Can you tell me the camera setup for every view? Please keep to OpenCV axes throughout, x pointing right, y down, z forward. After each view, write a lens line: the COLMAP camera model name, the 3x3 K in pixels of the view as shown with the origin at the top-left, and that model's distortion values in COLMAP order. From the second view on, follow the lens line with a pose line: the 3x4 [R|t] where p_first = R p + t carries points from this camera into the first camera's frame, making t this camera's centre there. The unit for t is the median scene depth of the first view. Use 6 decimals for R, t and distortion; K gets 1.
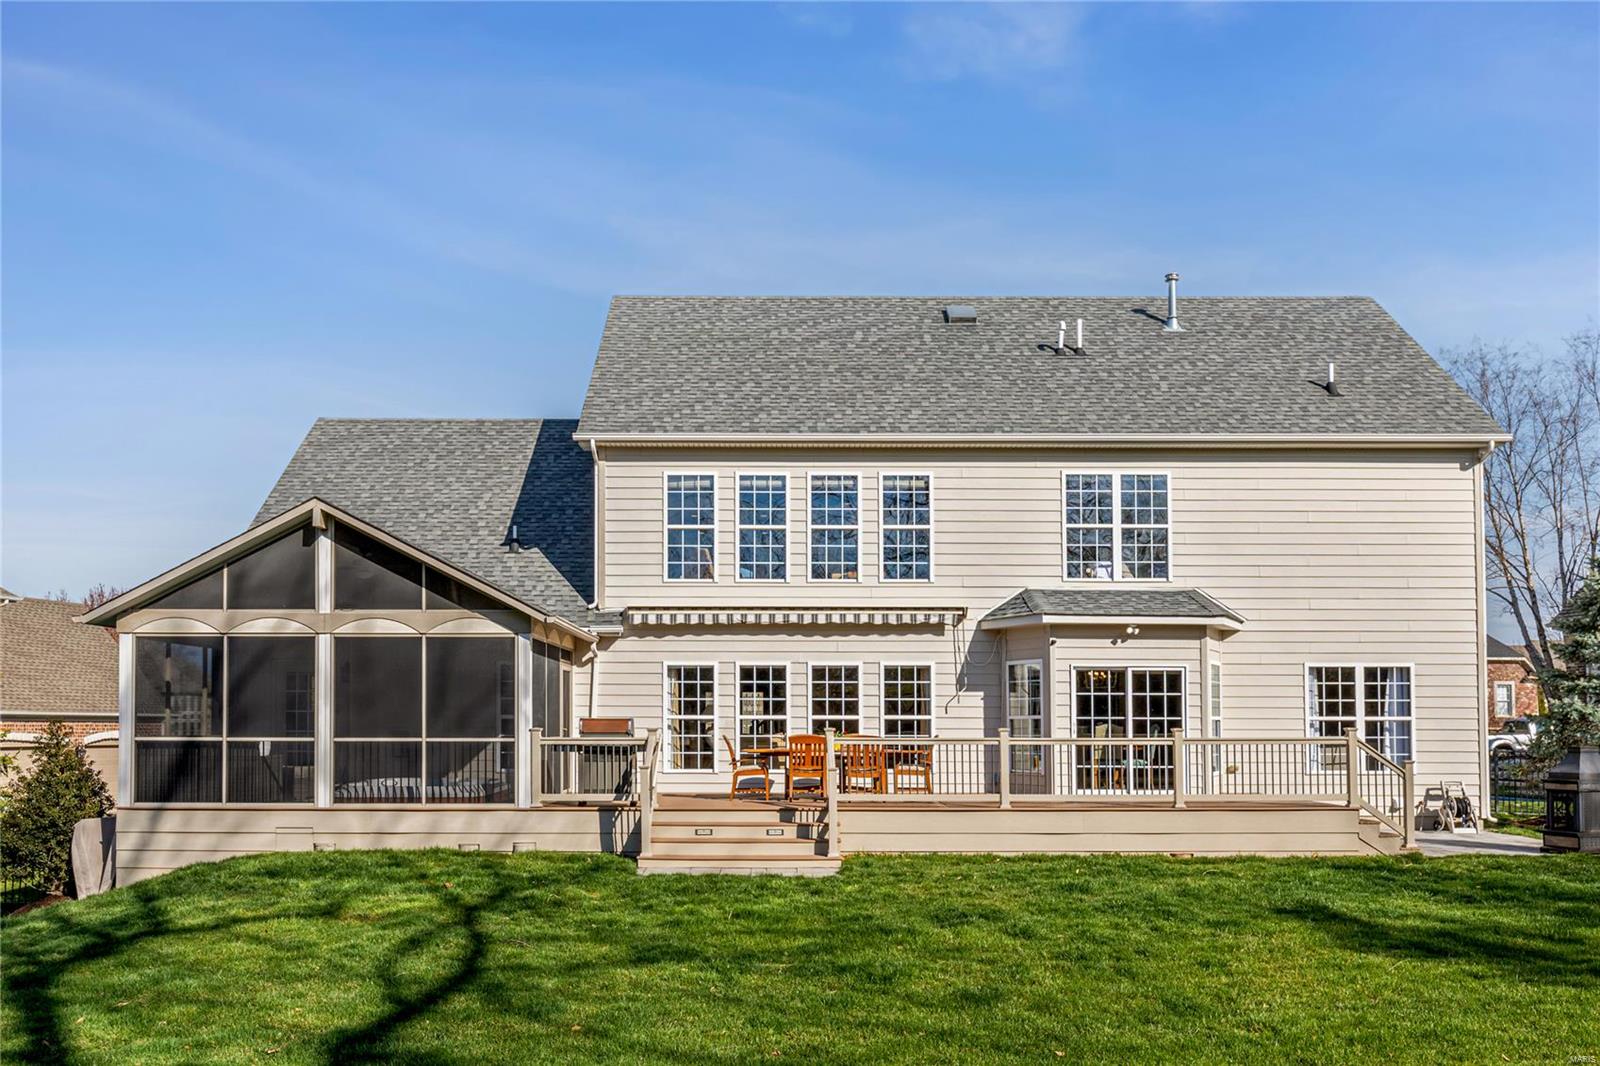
lens RADIAL K [[1164.3, 0, 800.0], [0, 1164.3, 533.0], [0, 0, 1]] dist [-0.003576, -0.003764]
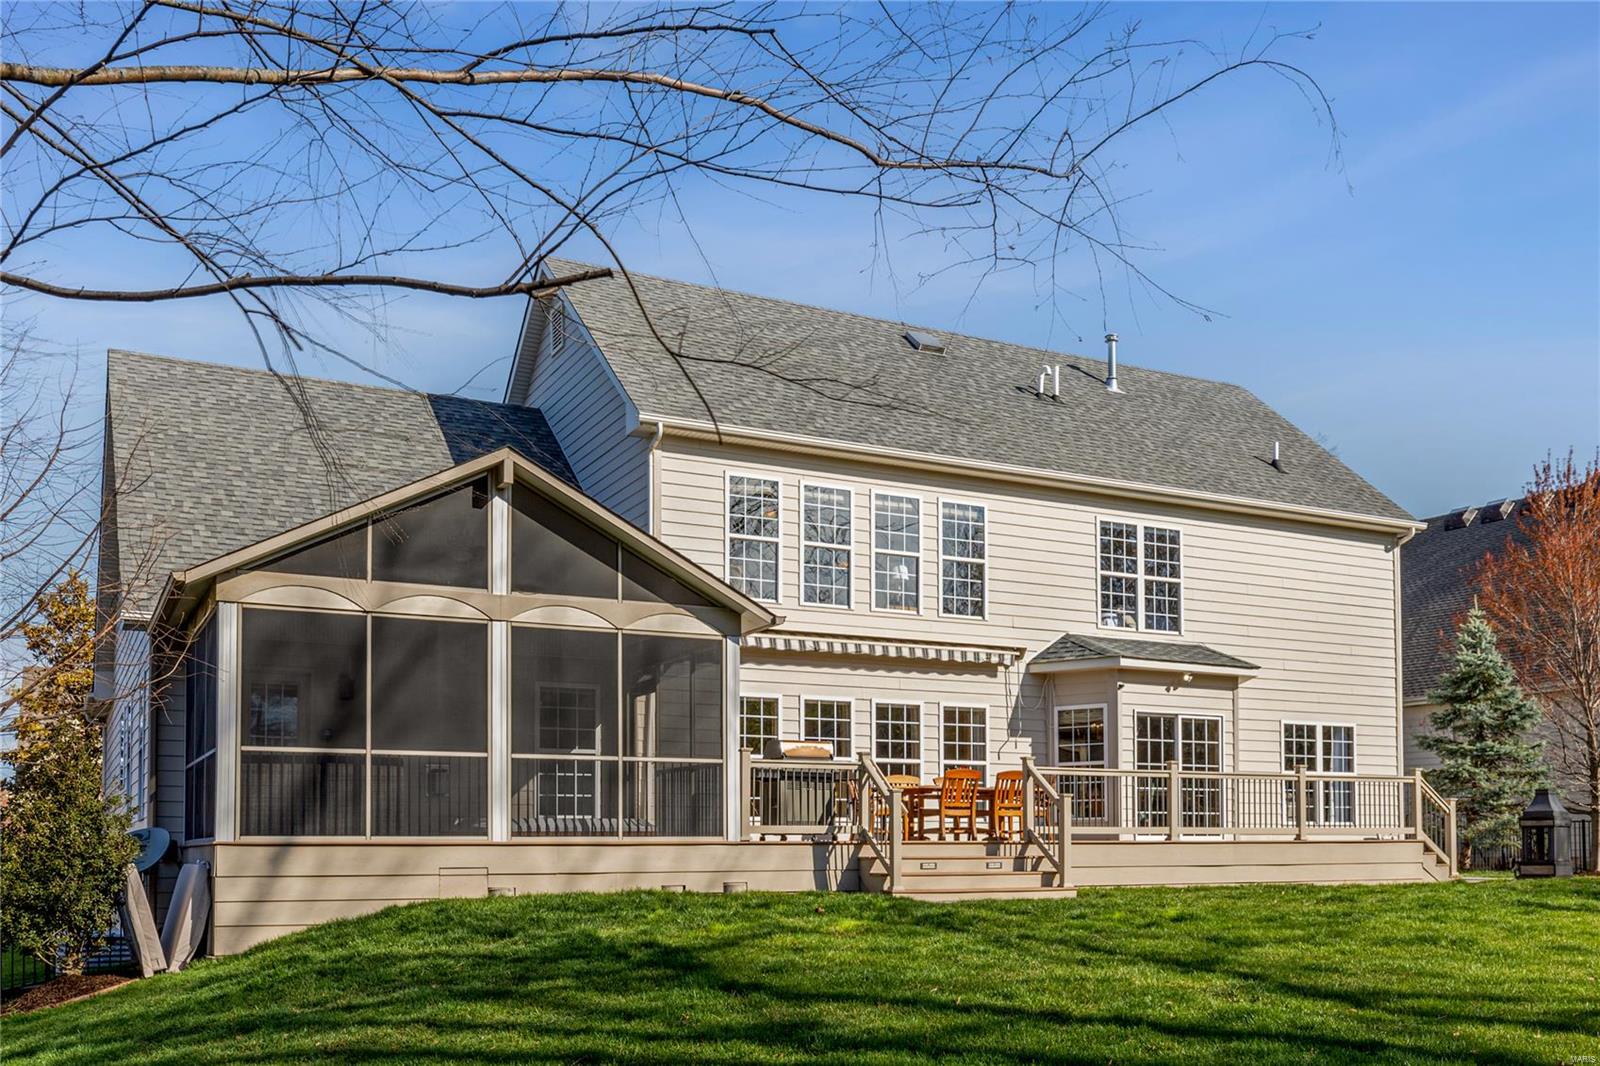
lens RADIAL K [[1393.0, 0, 806.6], [0, 1393.0, 596.5], [0, 0, 1]] dist [0.001713, -0.005291]
pose [[0.896071, 0.073934, 0.437711, -0.515728], [-0.065818, 0.997262, -0.033708, 0.071374], [-0.439005, 0.001396, 0.898484, 0.054064]]
